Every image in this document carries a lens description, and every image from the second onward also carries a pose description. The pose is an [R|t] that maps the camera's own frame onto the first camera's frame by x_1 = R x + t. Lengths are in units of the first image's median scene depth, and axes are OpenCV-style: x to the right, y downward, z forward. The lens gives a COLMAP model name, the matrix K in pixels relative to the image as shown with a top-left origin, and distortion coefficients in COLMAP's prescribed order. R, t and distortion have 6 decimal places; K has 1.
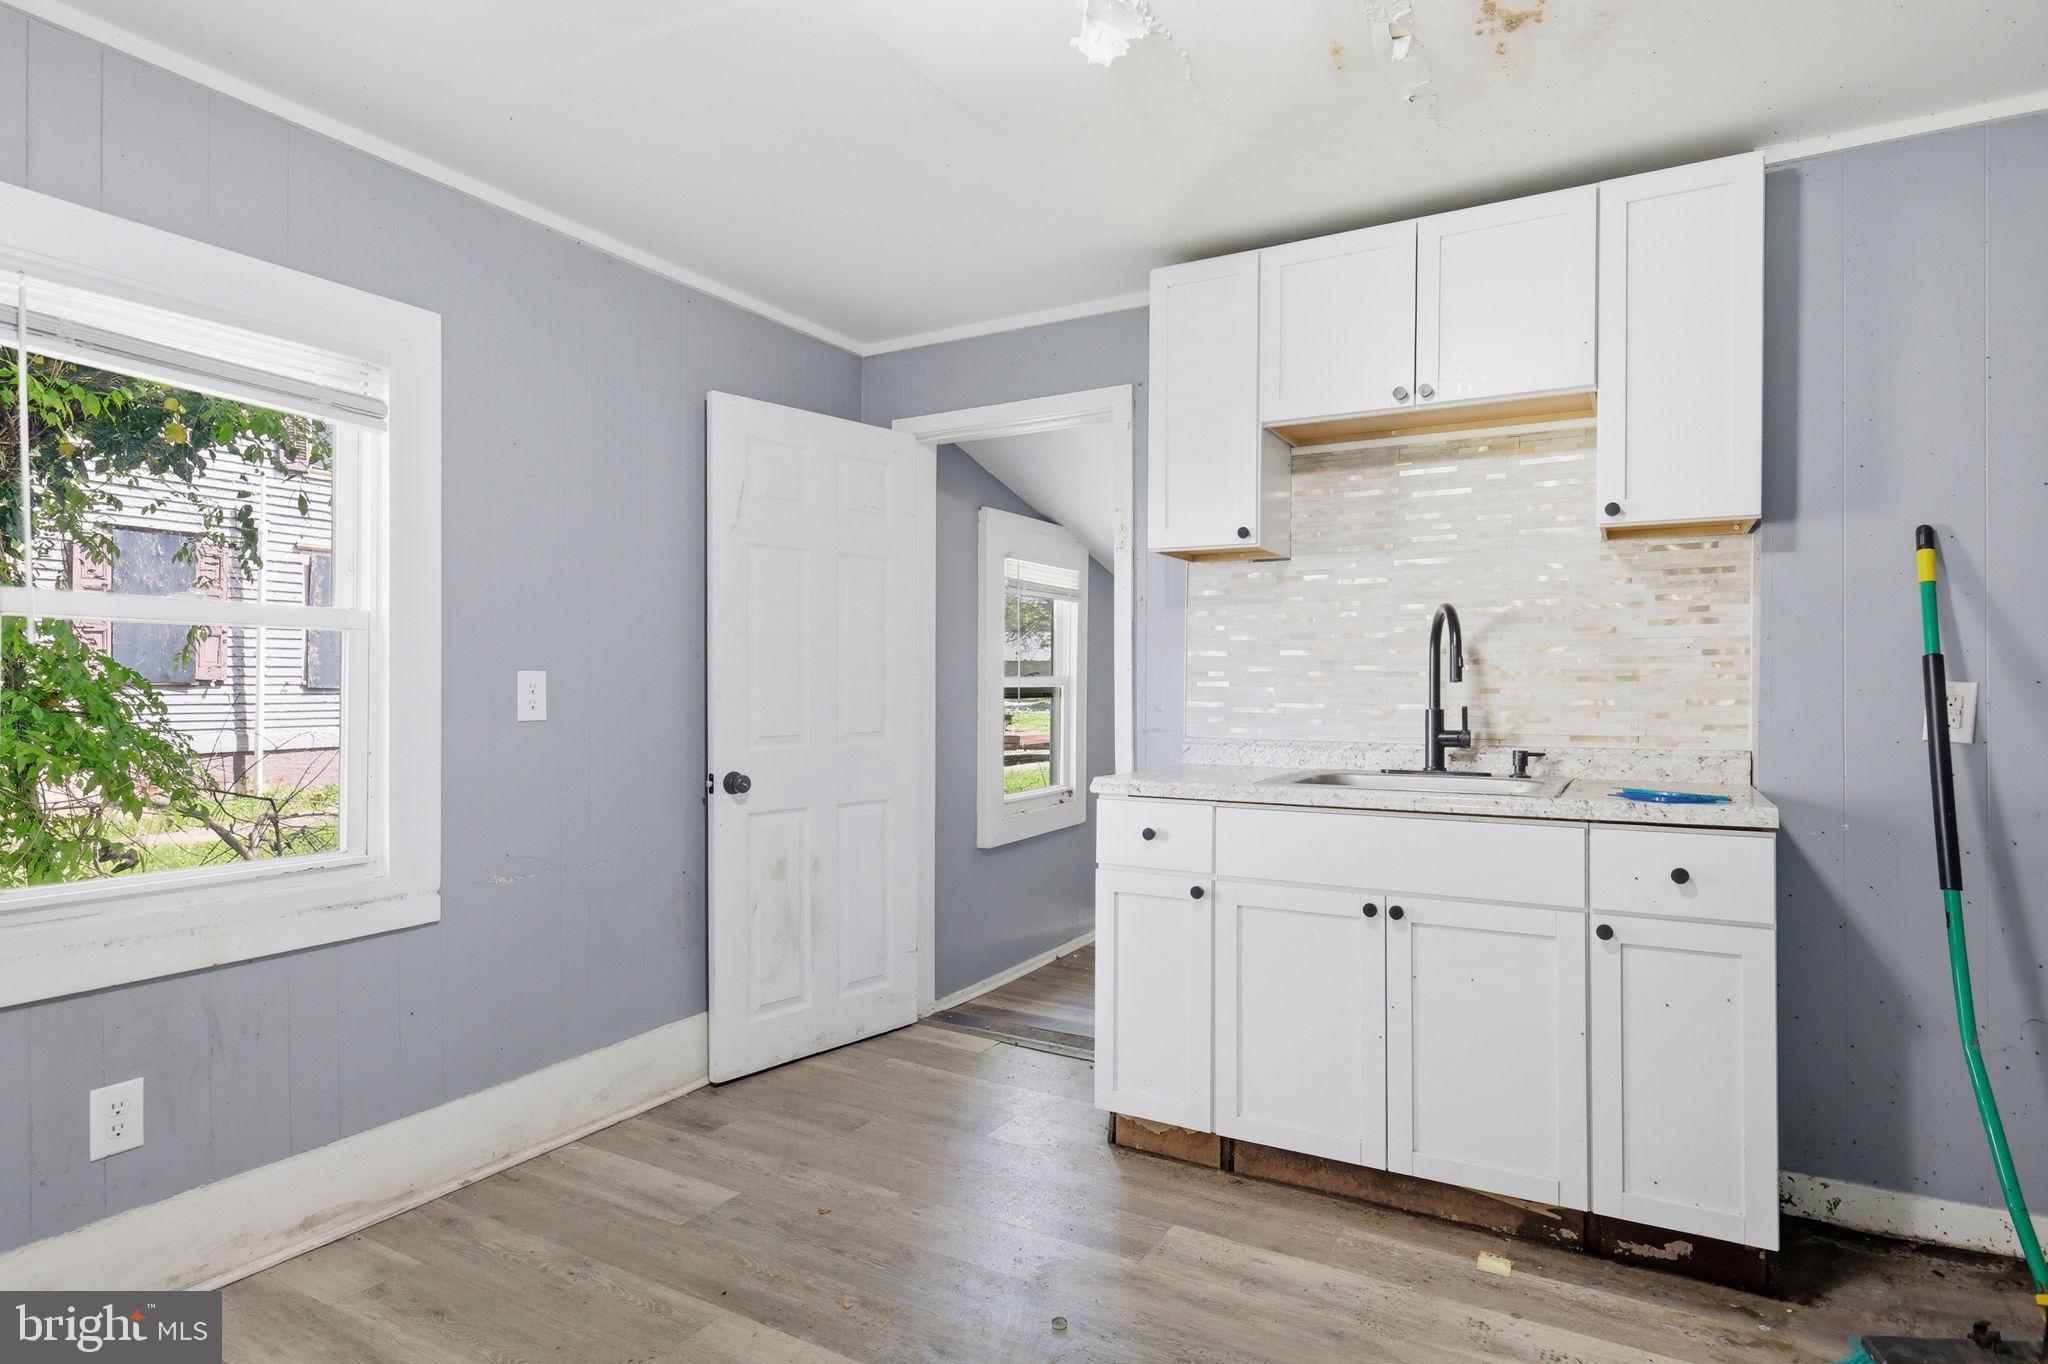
lens RADIAL K [[1093.5, 0, 1034.2], [0, 1093.5, 679.7], [0, 0, 1]] dist [0.005926, -0.001011]
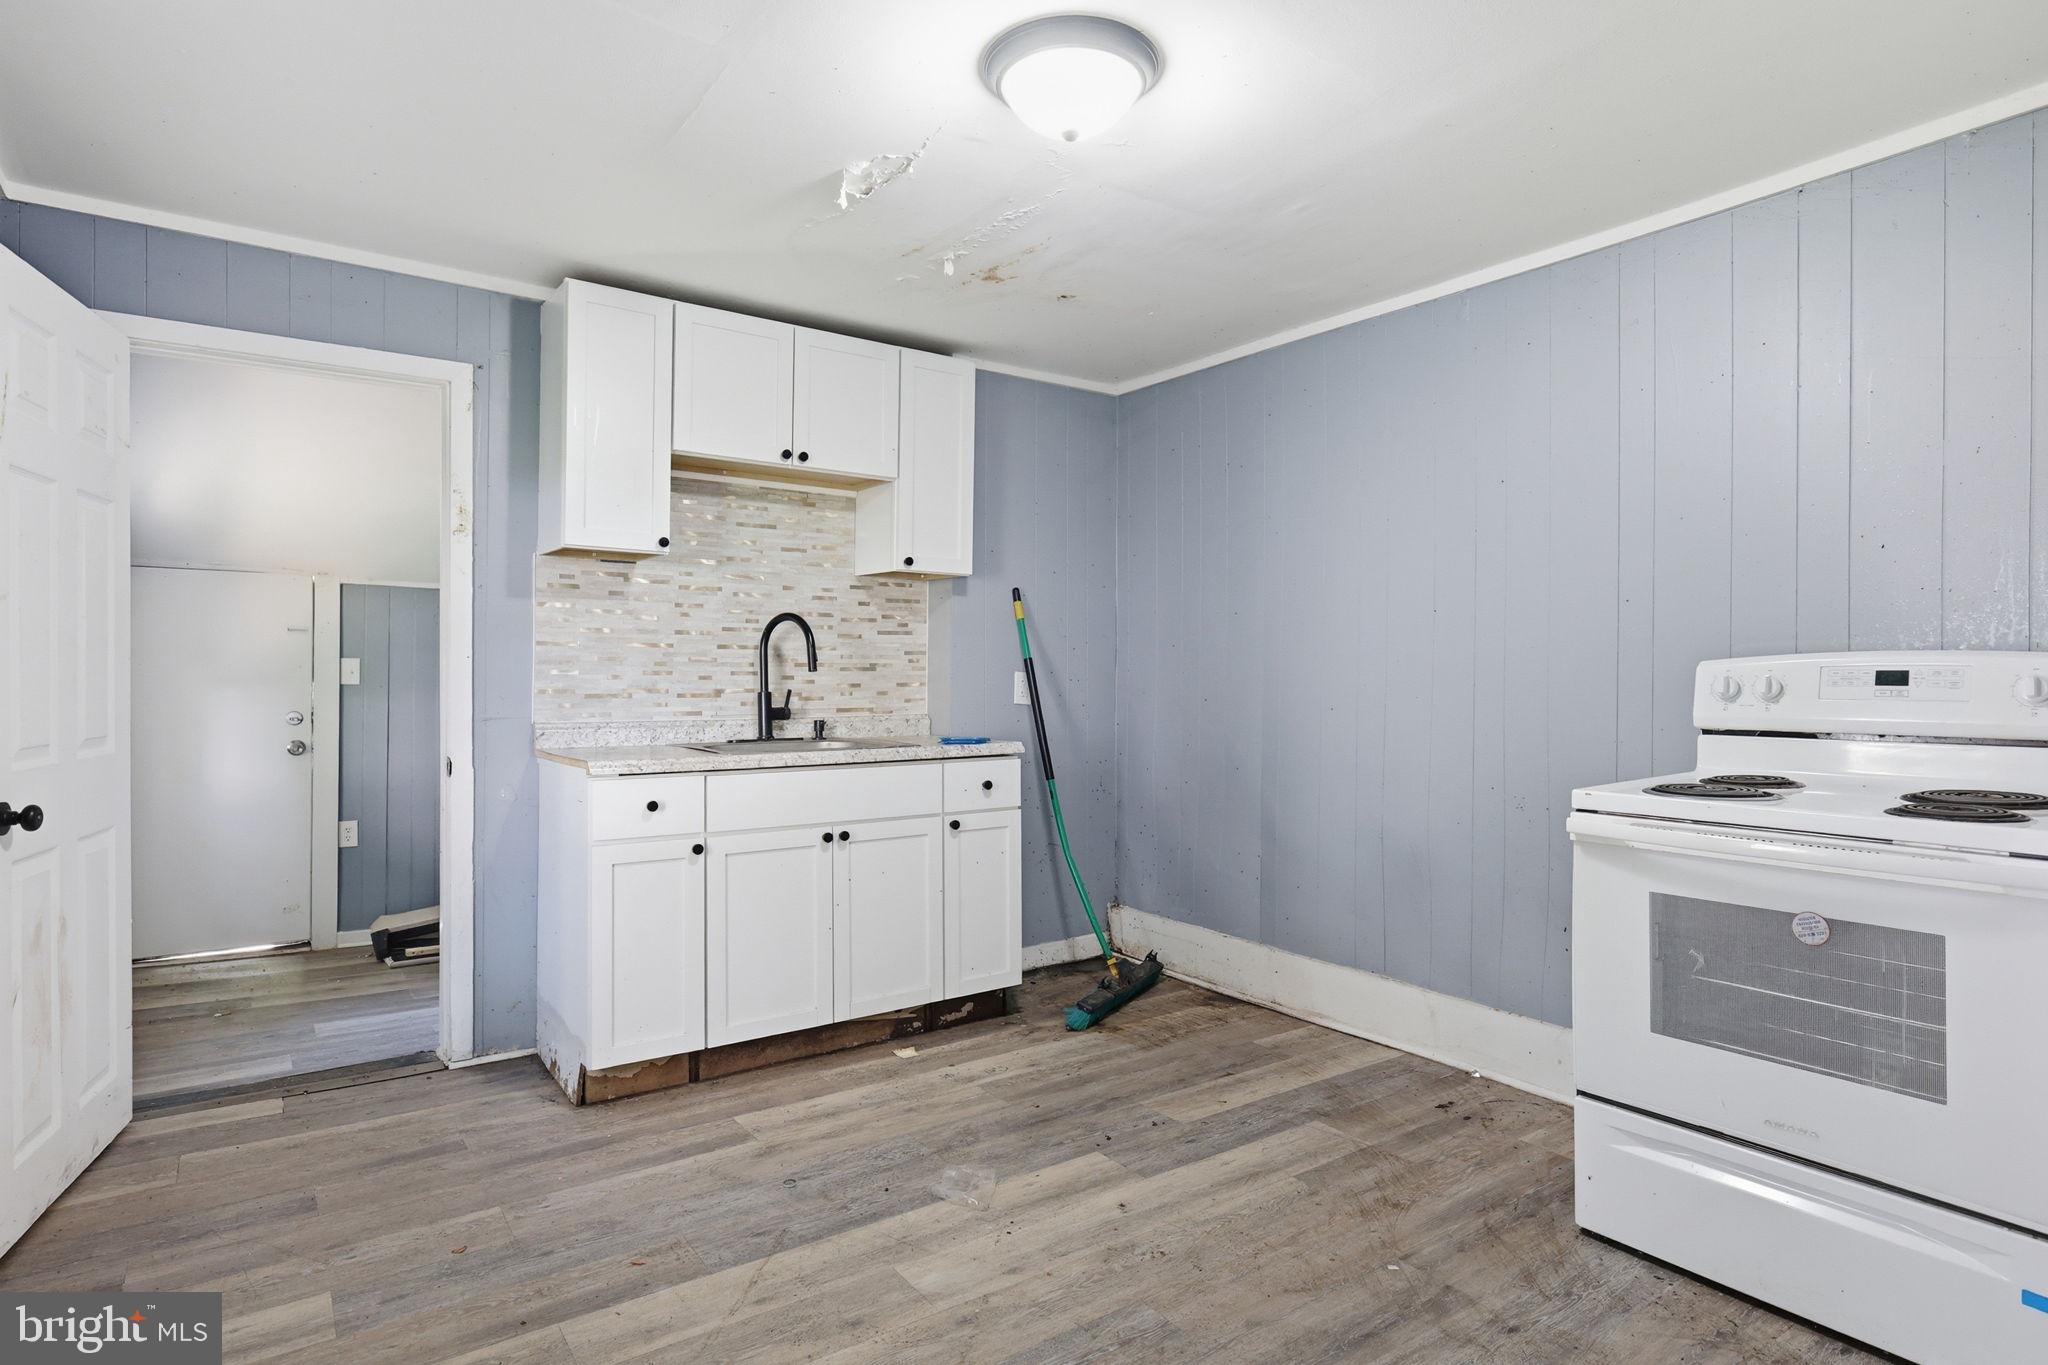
lens RADIAL K [[1093.5, 0, 1039.1], [0, 1093.5, 678.7], [0, 0, 1]] dist [0.005926, -0.001011]
pose [[0.418944, -0.004573, 0.908001, -0.785372], [-0.007454, 0.999936, 0.008475, -0.002825], [-0.907982, -0.010319, 0.418883, 0.174864]]
